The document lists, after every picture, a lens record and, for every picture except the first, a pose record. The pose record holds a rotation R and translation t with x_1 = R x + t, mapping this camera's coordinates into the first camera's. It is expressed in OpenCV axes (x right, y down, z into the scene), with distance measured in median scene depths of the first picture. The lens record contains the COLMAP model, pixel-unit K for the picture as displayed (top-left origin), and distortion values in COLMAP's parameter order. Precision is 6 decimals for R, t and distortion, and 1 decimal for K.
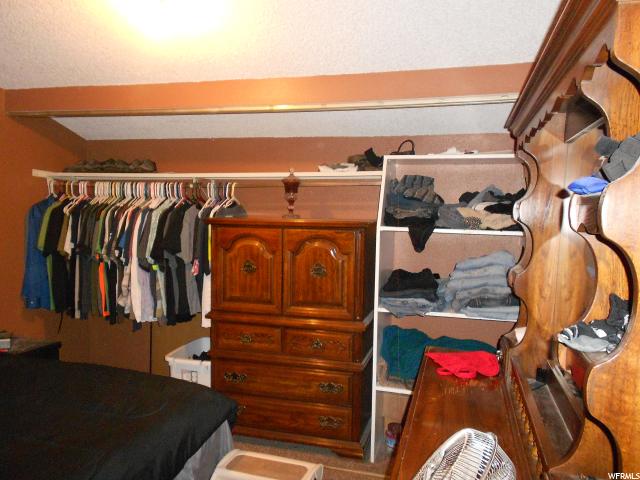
lens RADIAL K [[503.1, 0, 324.7], [0, 503.1, 259.0], [0, 0, 1]] dist [-0.000353, -0.000022]
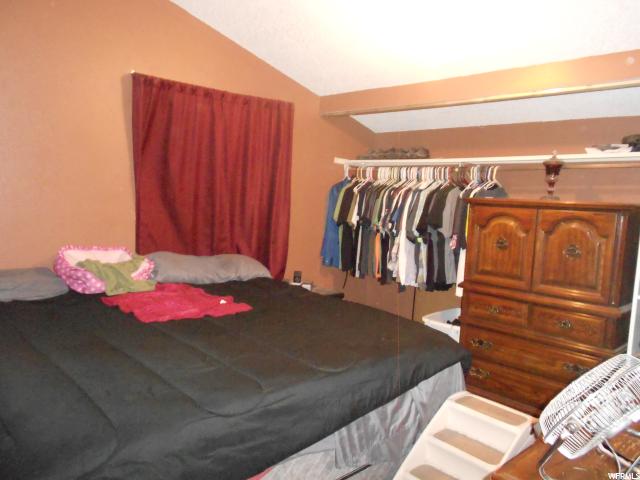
lens RADIAL K [[503.1, 0, 324.7], [0, 503.1, 259.0], [0, 0, 1]] dist [-0.000353, -0.000022]
pose [[0.856821, 0.080612, -0.509274, 0.072003], [-0.070920, 0.996741, 0.038454, 0.031953], [0.510714, 0.003169, 0.859745, -0.114742]]
